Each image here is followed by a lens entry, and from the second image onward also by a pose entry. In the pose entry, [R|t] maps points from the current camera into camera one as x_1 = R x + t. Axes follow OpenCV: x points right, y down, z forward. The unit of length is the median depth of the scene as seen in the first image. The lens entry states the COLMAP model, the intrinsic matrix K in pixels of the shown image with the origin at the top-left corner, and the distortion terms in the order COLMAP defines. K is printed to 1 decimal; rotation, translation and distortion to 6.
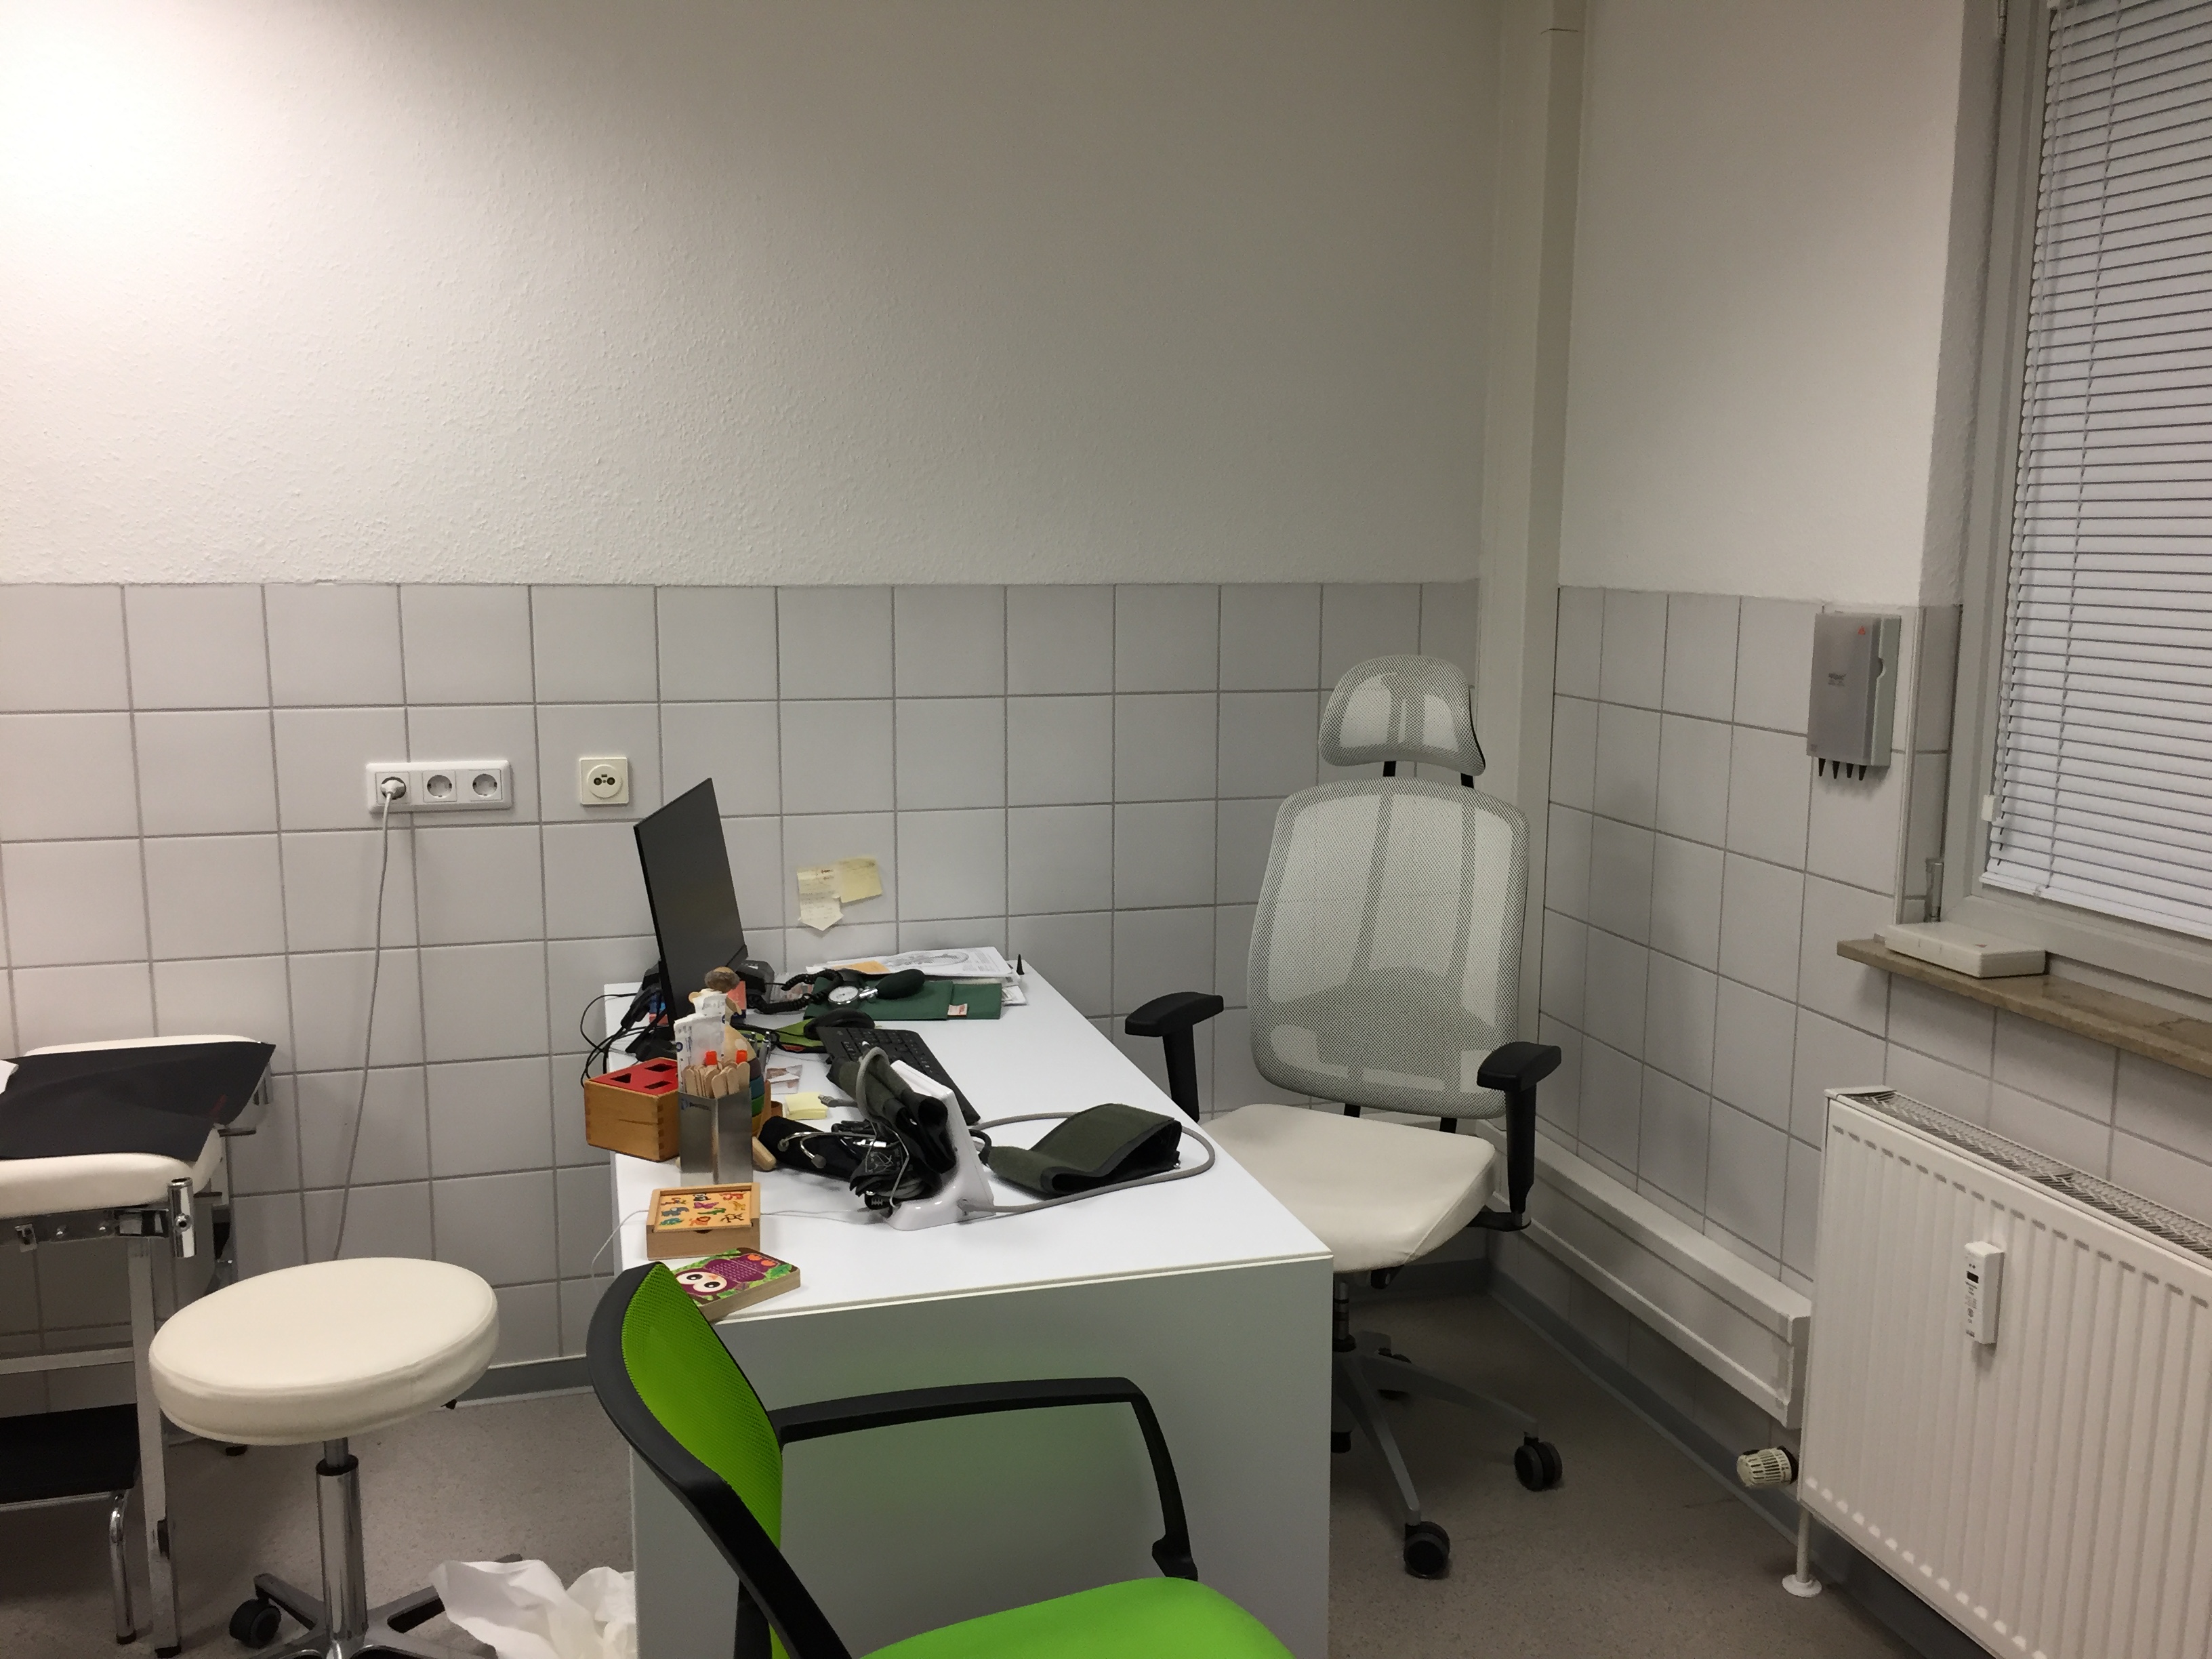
lens RADIAL K [[1912.1, 0, 1105.7], [0, 1912.1, 832.5], [0, 0, 1]] dist [0.057056, -0.066597]
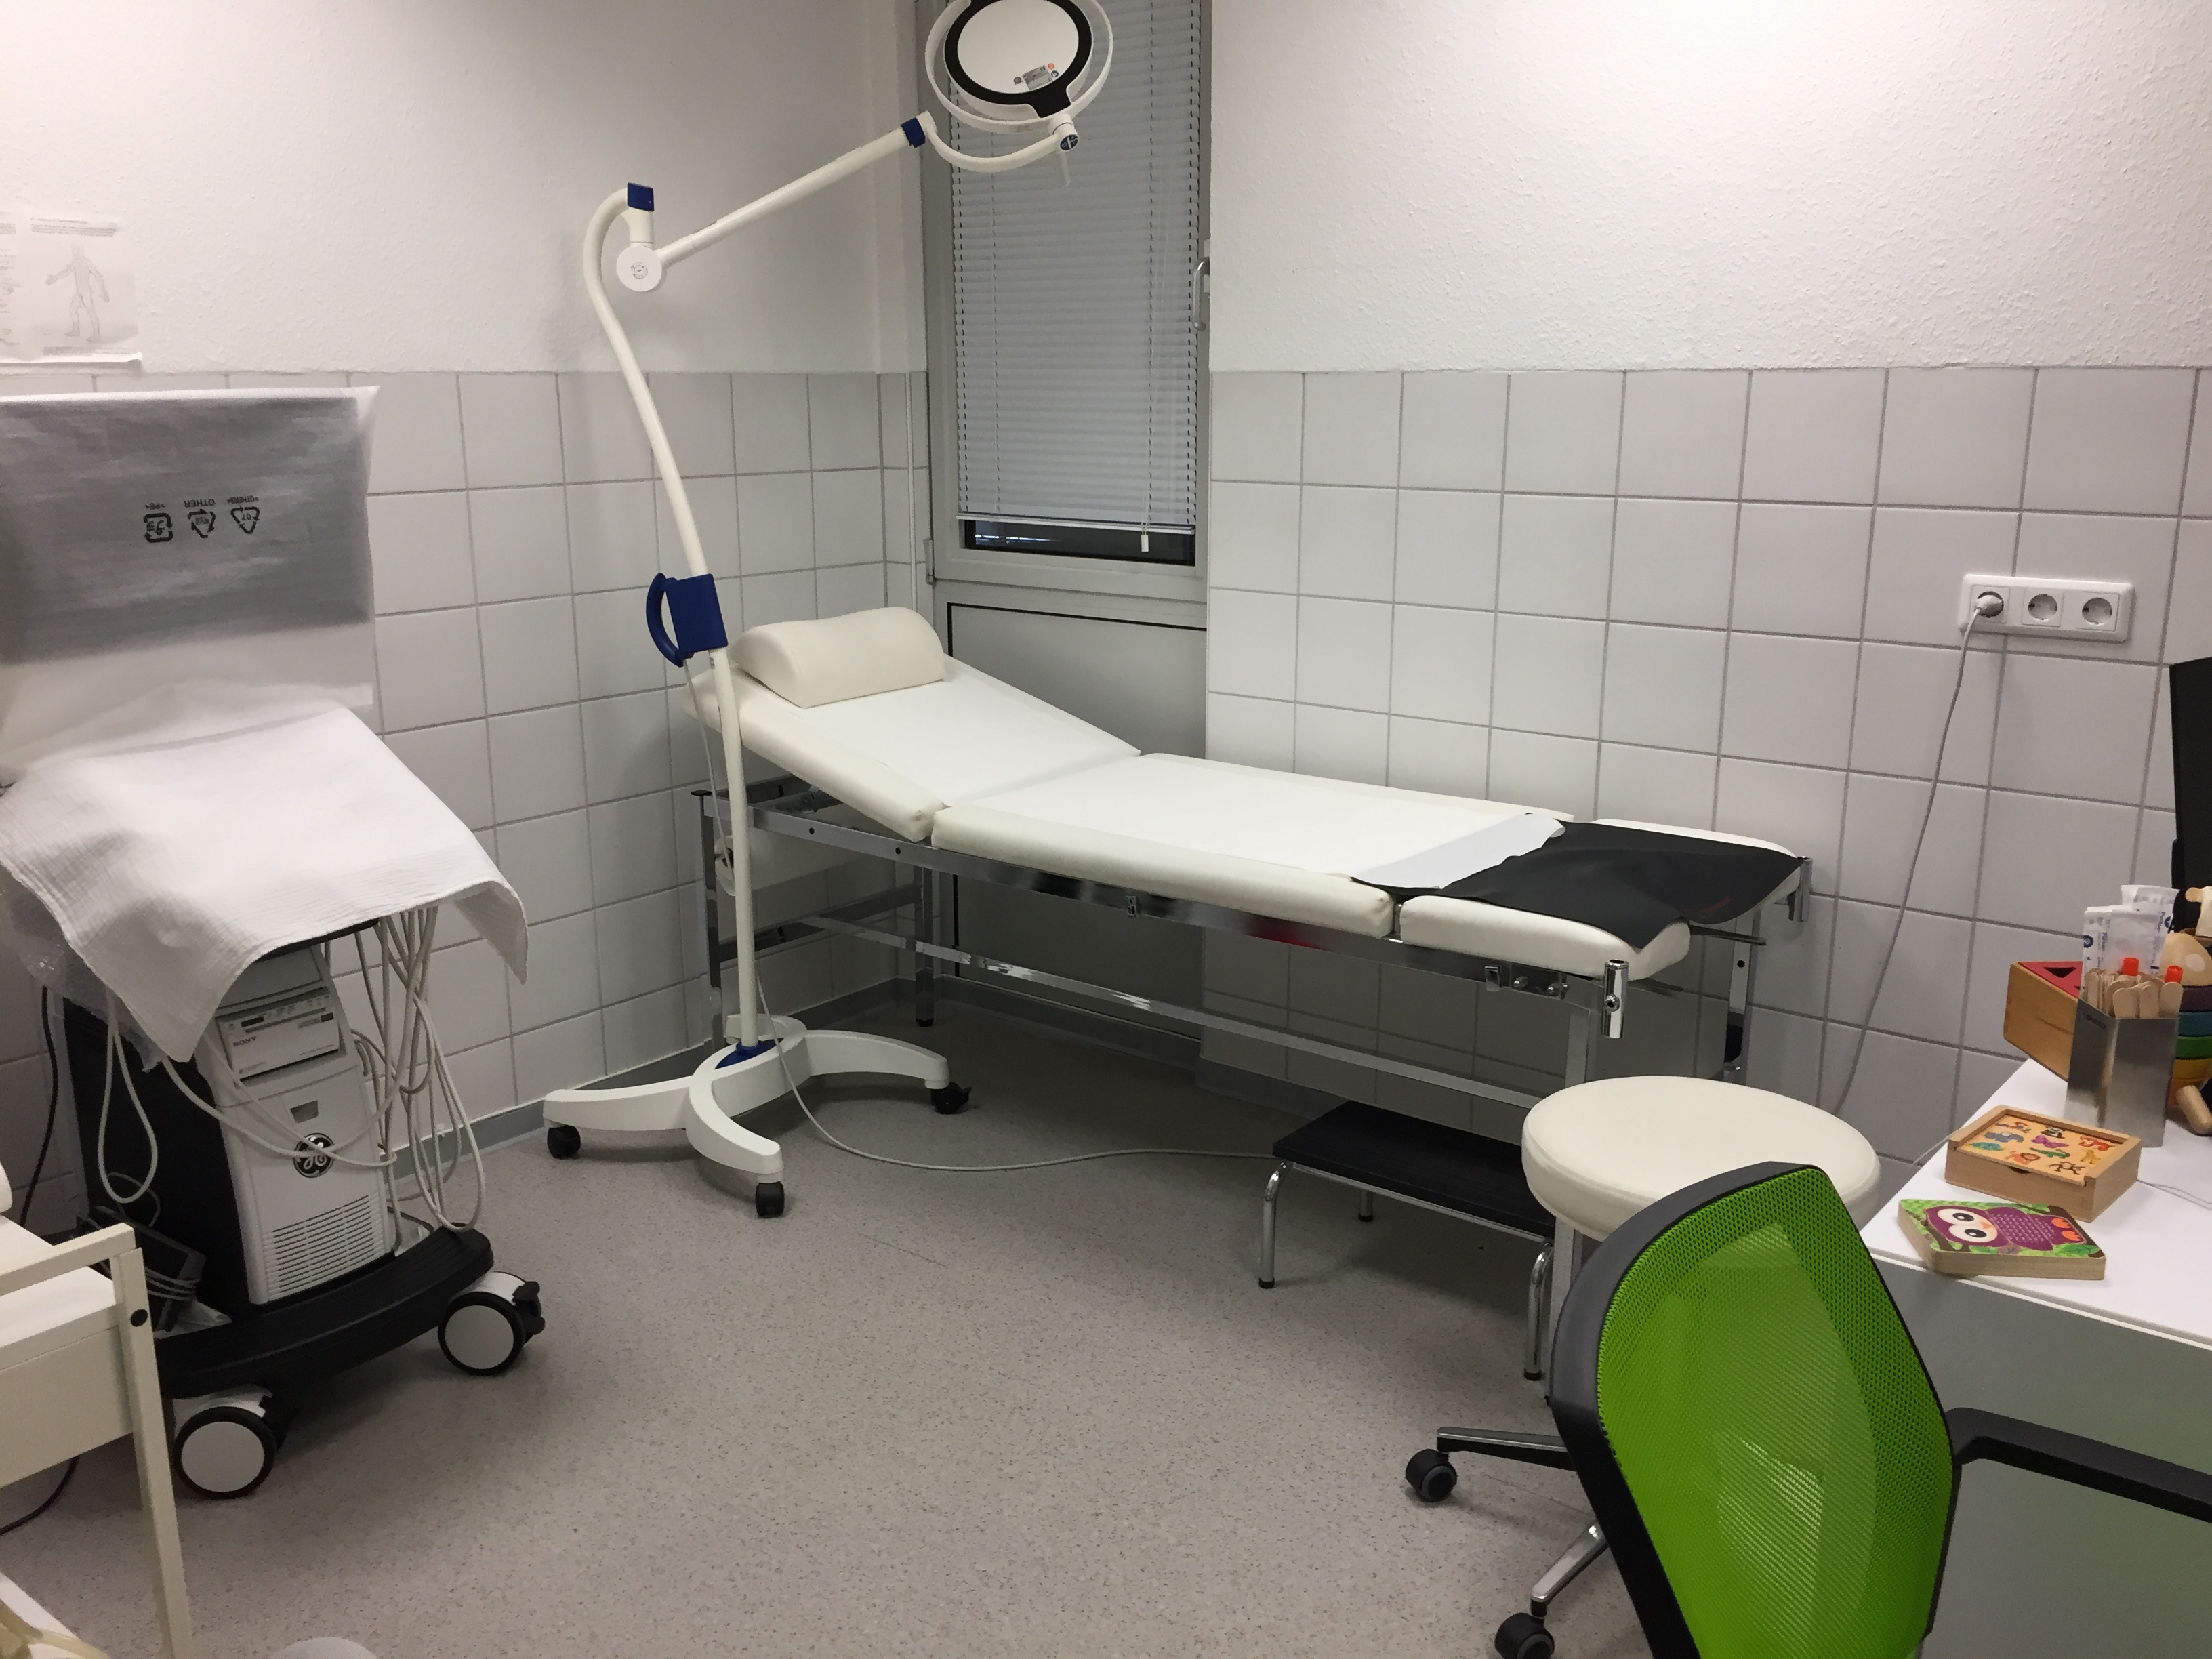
lens RADIAL K [[1912.1, 0, 1107.5], [0, 1912.1, 829.2], [0, 0, 1]] dist [0.057056, -0.066597]
pose [[0.585864, 0.185721, -0.788842, 0.113888], [-0.123659, 0.982475, 0.139469, 0.004990], [0.800919, 0.015838, 0.598563, 0.156220]]
